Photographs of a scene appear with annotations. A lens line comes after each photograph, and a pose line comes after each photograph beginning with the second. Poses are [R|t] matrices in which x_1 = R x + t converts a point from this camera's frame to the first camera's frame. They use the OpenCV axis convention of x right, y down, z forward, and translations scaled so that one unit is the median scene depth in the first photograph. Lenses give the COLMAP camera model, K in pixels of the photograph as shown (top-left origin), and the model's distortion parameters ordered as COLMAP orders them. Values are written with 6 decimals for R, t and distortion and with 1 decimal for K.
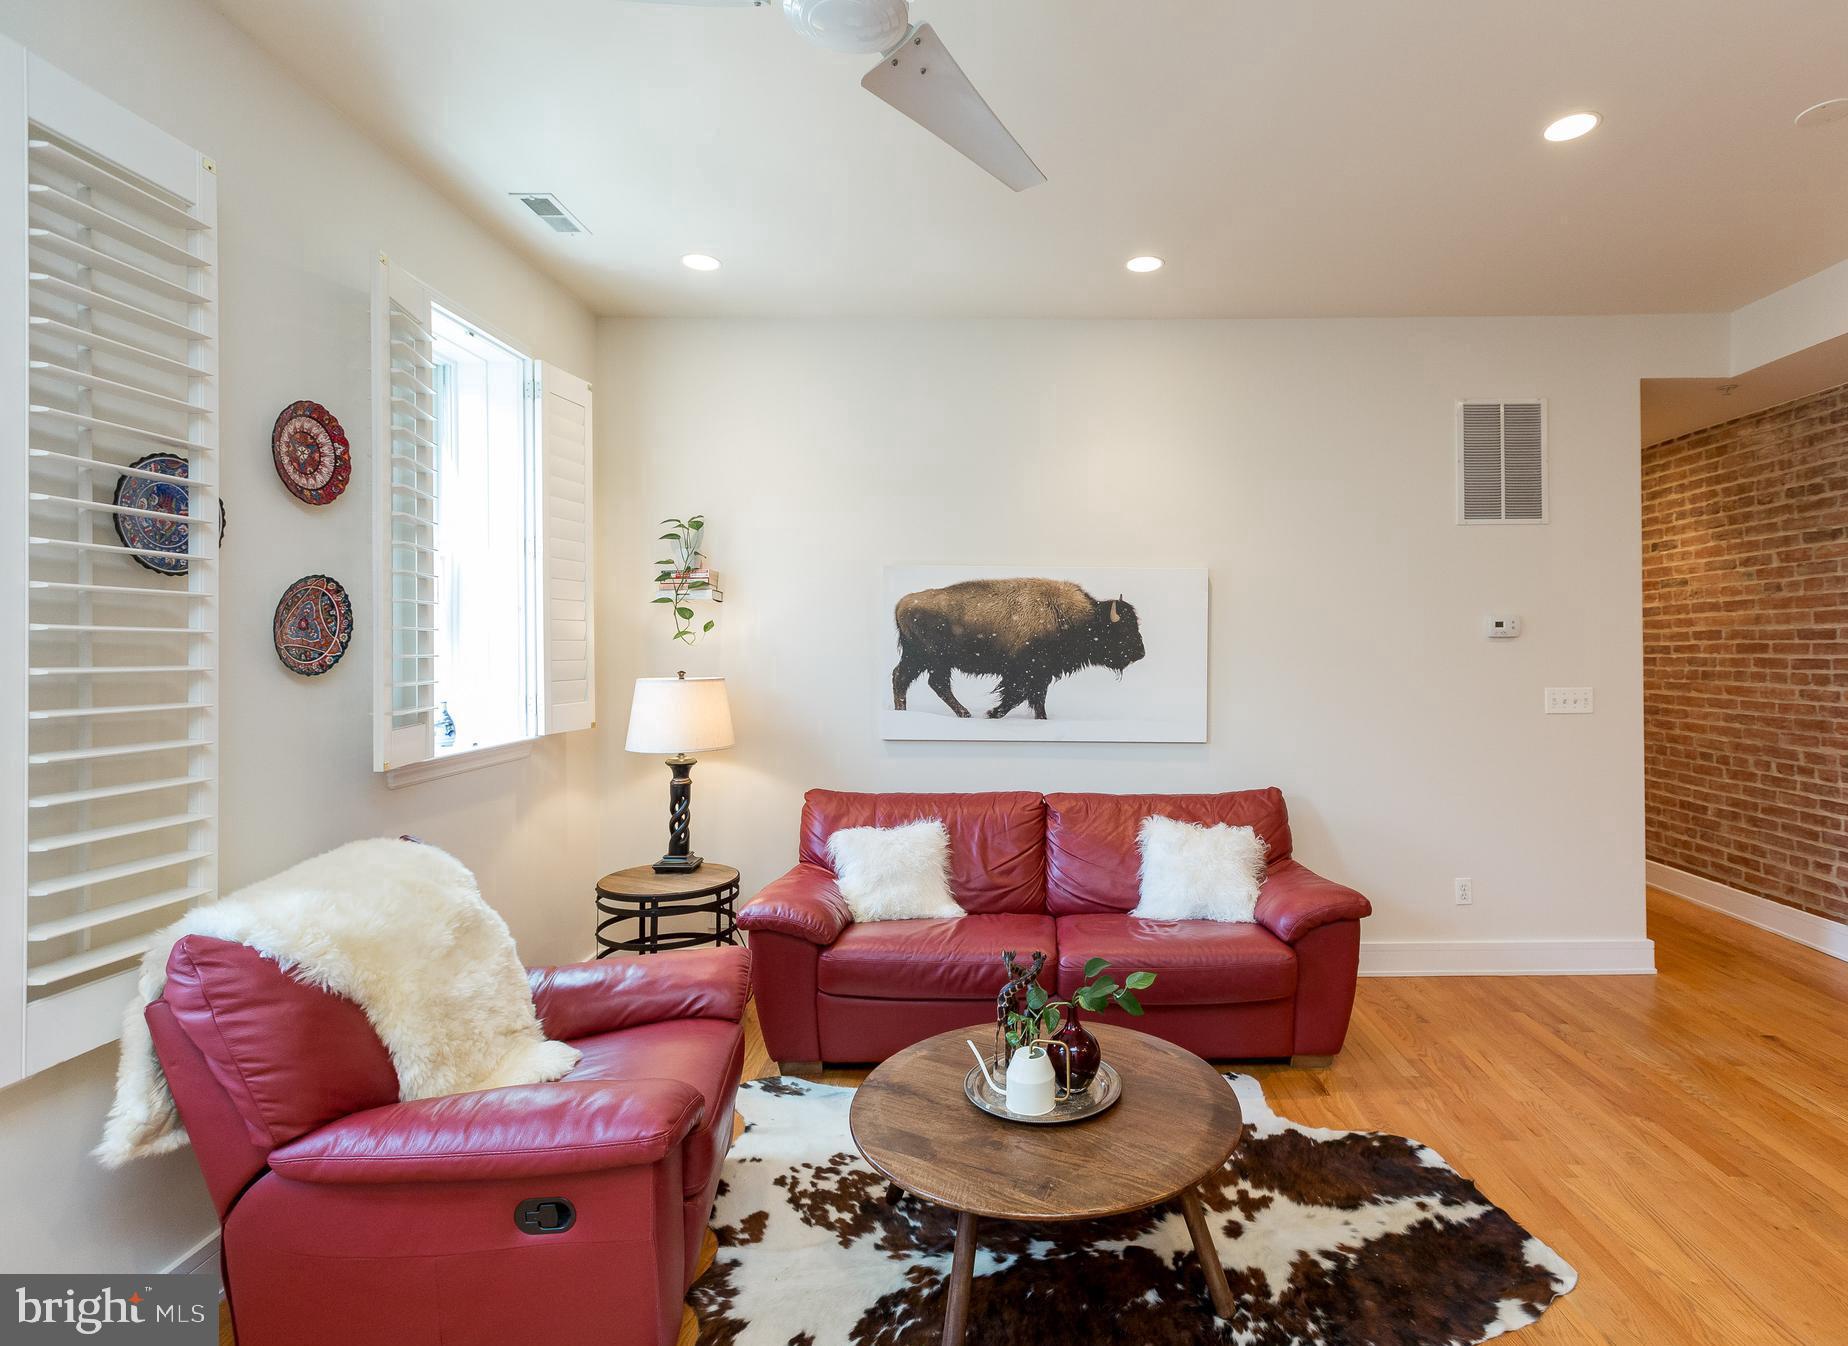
lens RADIAL K [[916.4, 0, 1016.9], [0, 916.4, 641.5], [0, 0, 1]] dist [0.004994, 0.002485]
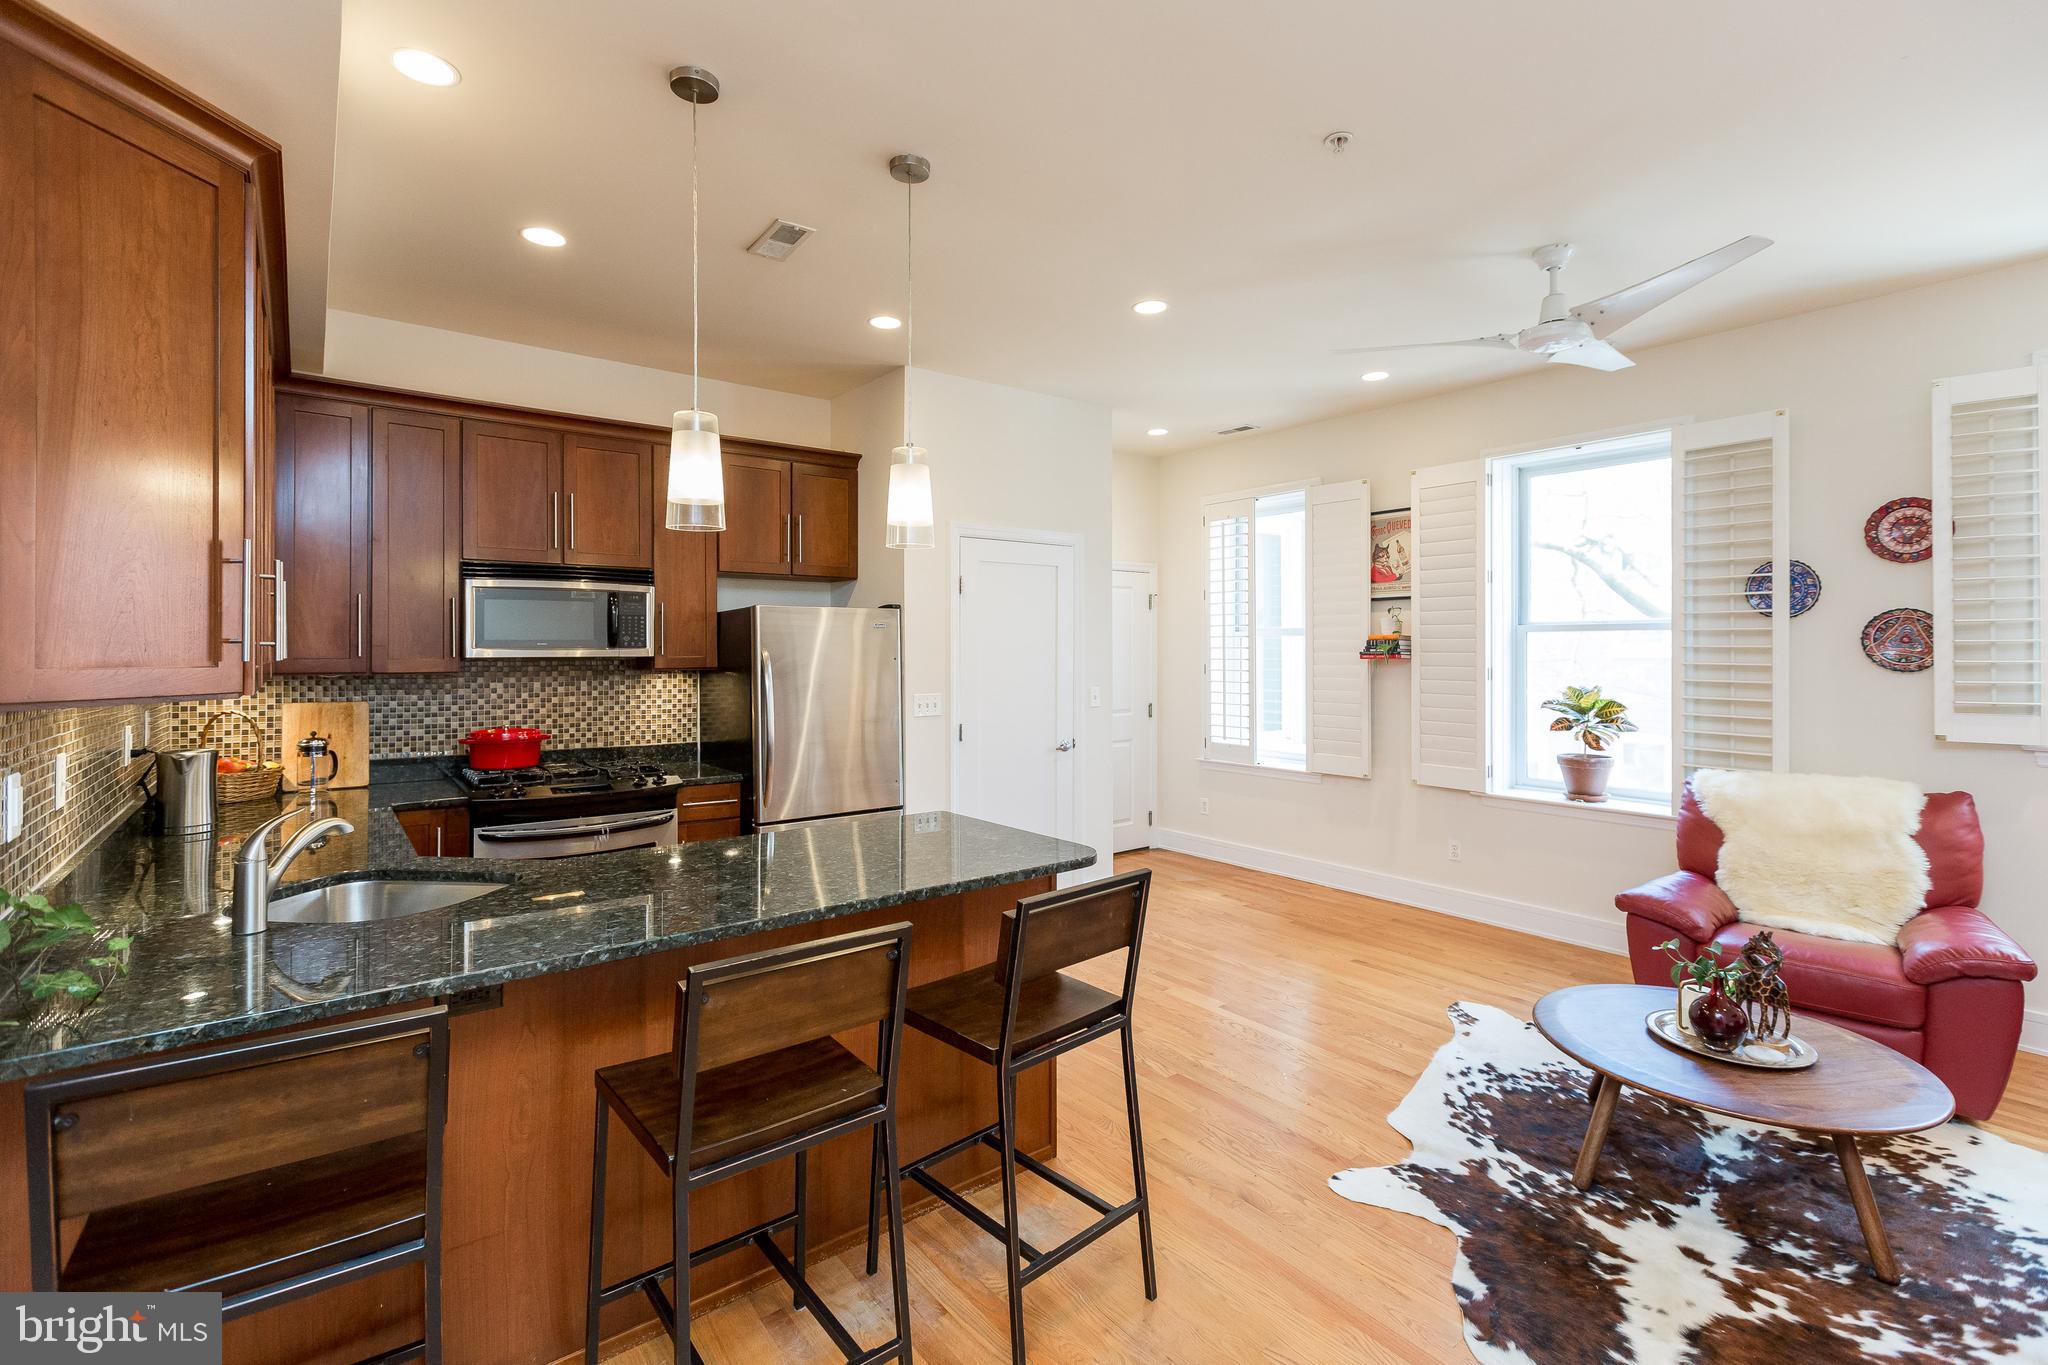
lens RADIAL K [[923.9, 0, 1013.5], [0, 923.9, 644.7], [0, 0, 1]] dist [0.002525, 0.001549]
pose [[-0.797121, 0.005498, -0.603794, 0.922796], [0.010061, 0.999941, -0.004177, -0.012027], [0.603735, -0.009404, -0.797129, 0.885017]]
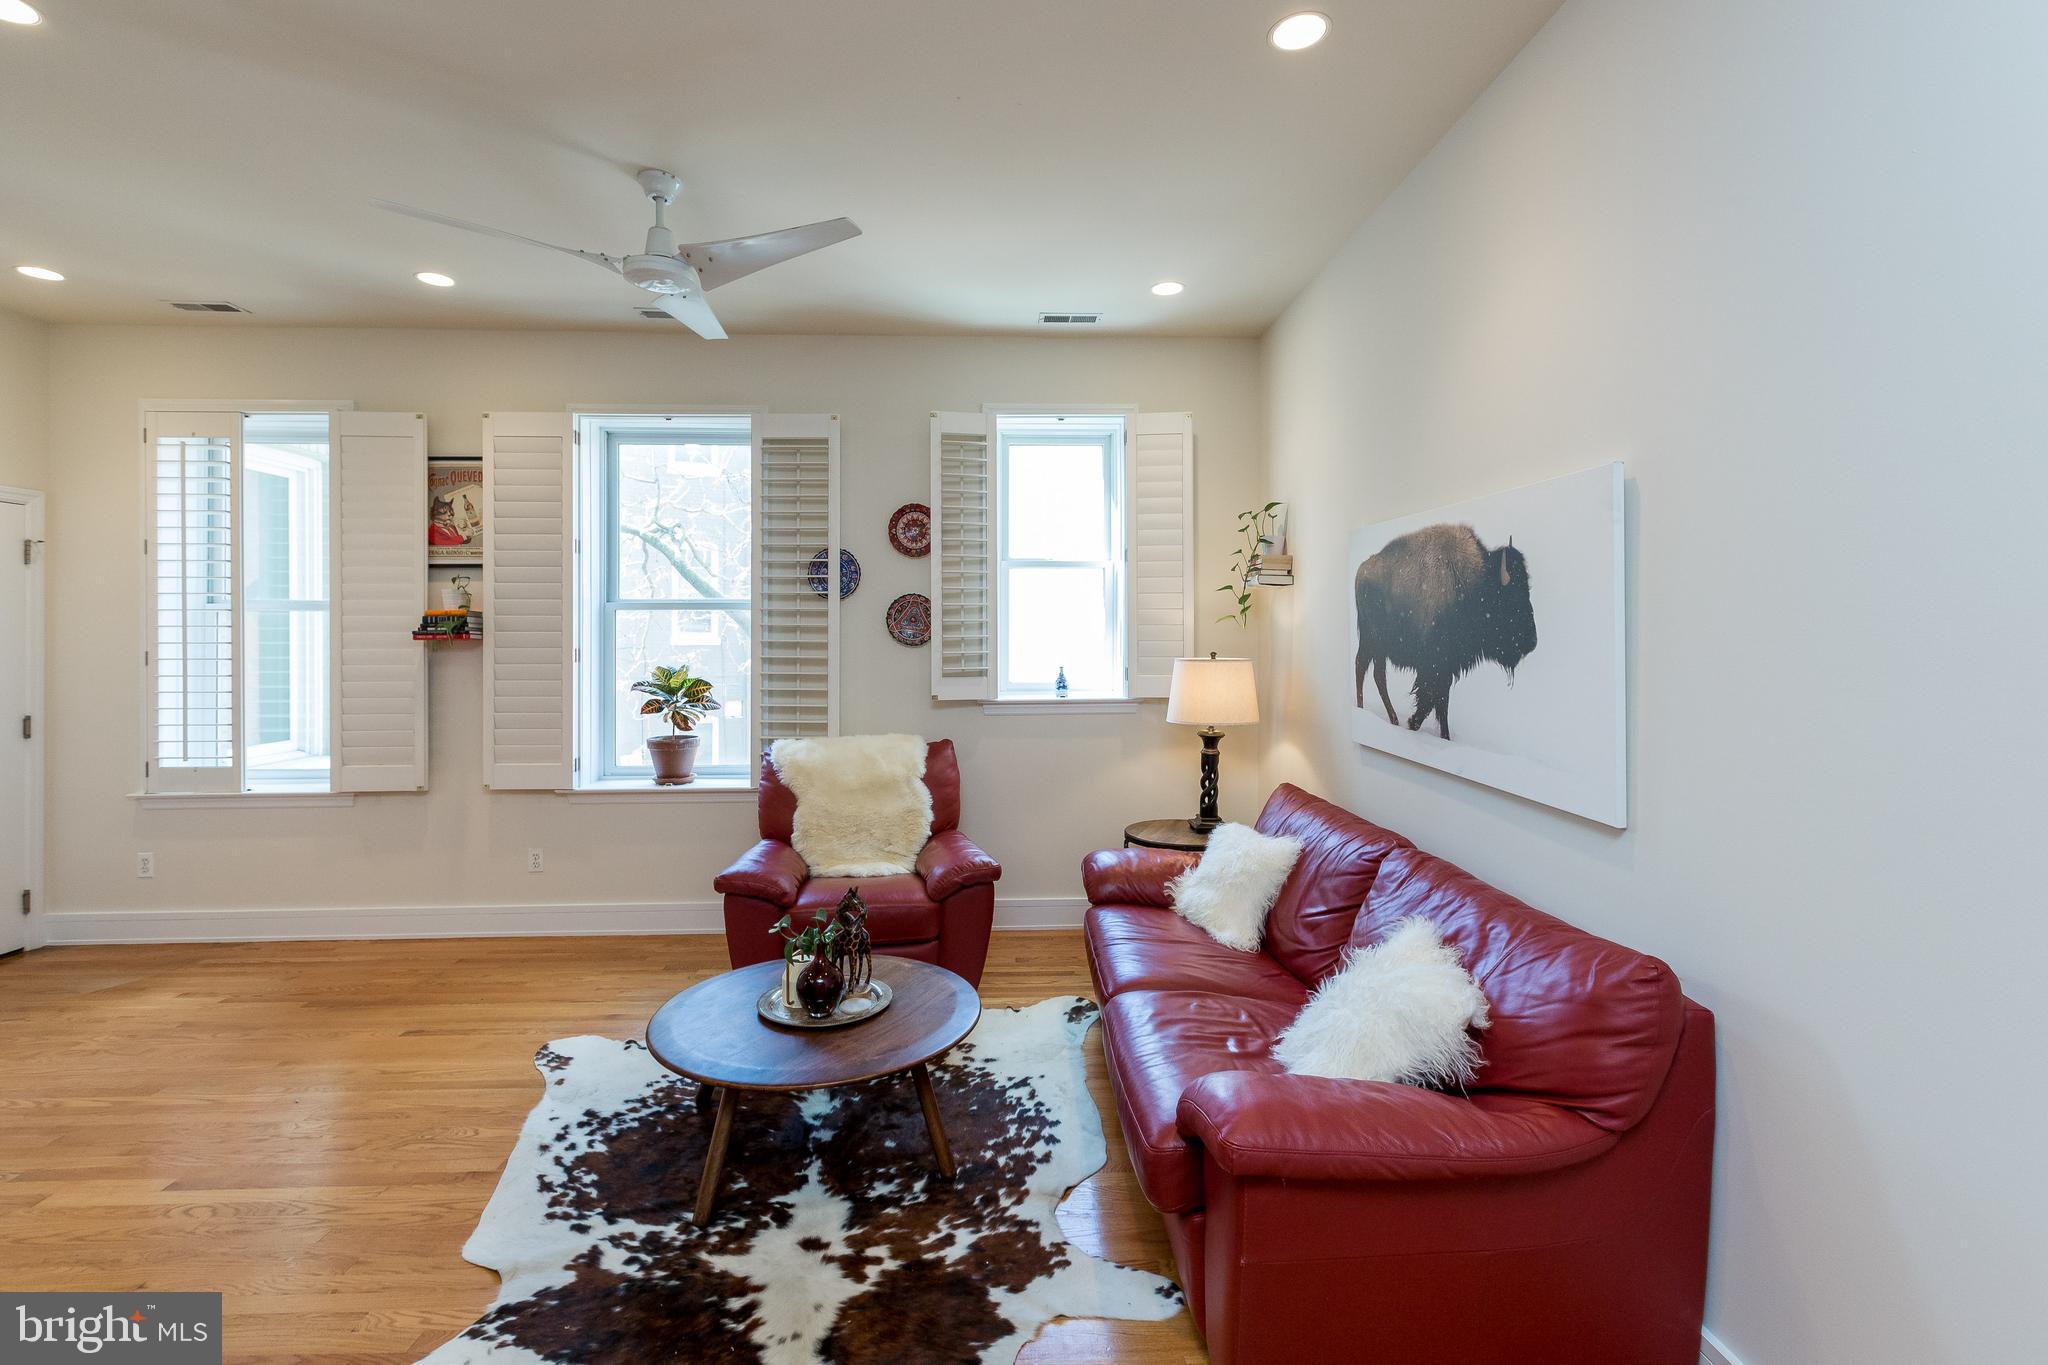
lens RADIAL K [[923.9, 0, 1030.3], [0, 923.9, 638.5], [0, 0, 1]] dist [0.002525, 0.001549]
pose [[0.032065, 0.006860, -0.999462, 0.777849], [0.008443, 0.999939, 0.007134, 0.006129], [0.999450, -0.008667, 0.032005, 0.781131]]
